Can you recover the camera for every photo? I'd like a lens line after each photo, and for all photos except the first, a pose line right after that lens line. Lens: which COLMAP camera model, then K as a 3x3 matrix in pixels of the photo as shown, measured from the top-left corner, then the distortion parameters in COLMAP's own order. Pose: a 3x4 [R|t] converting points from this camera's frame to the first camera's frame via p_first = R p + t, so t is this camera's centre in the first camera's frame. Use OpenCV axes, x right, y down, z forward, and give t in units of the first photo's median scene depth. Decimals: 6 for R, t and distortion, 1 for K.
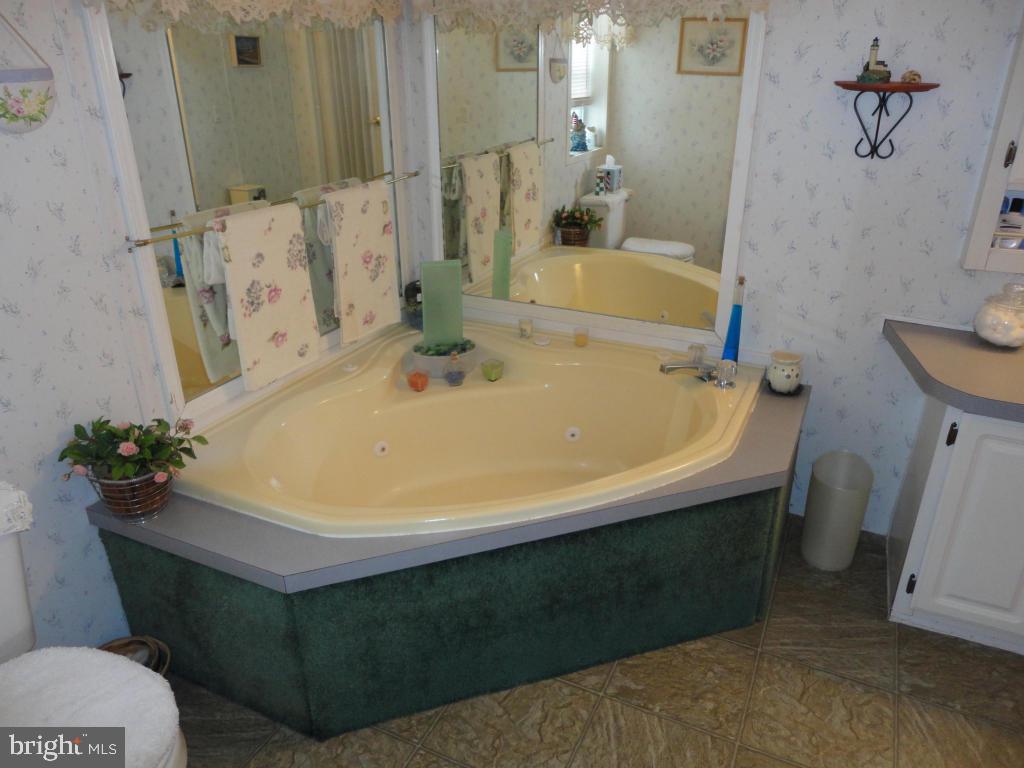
lens RADIAL K [[740.7, 0, 512.8], [0, 740.7, 385.1], [0, 0, 1]] dist [0.001030, -0.001556]
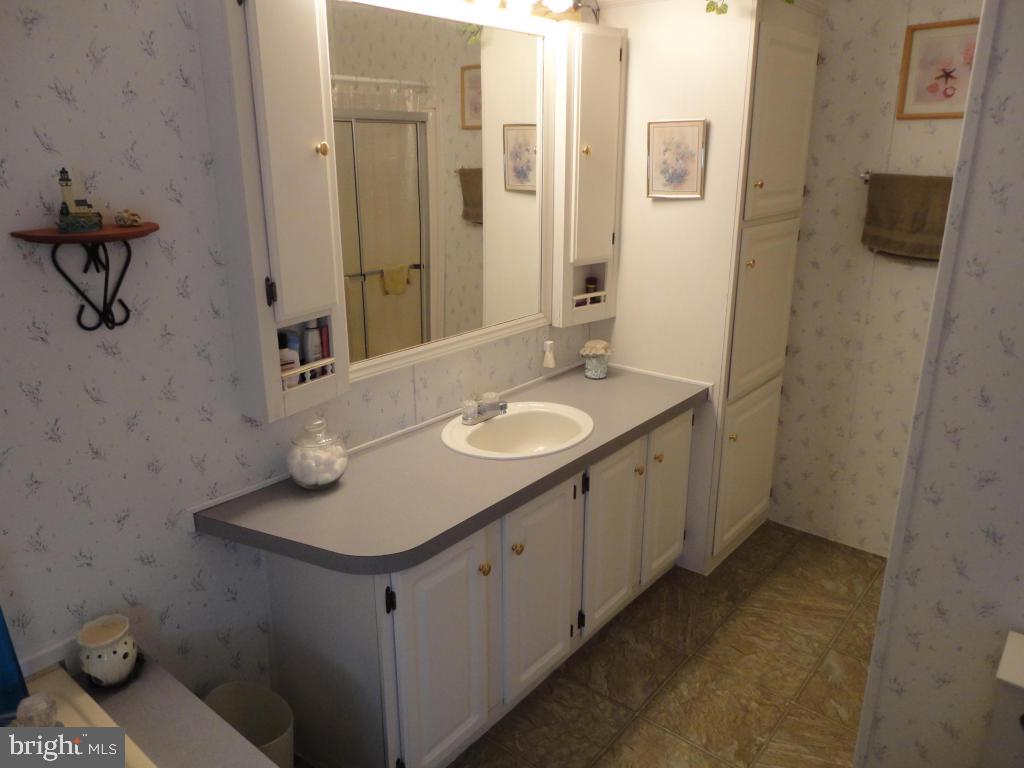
lens RADIAL K [[740.7, 0, 512.3], [0, 740.7, 380.1], [0, 0, 1]] dist [0.001030, -0.001556]
pose [[0.251264, -0.289894, 0.923487, -0.087609], [0.411159, 0.895704, 0.169304, -0.226188], [-0.876250, 0.337159, 0.344251, 0.440819]]
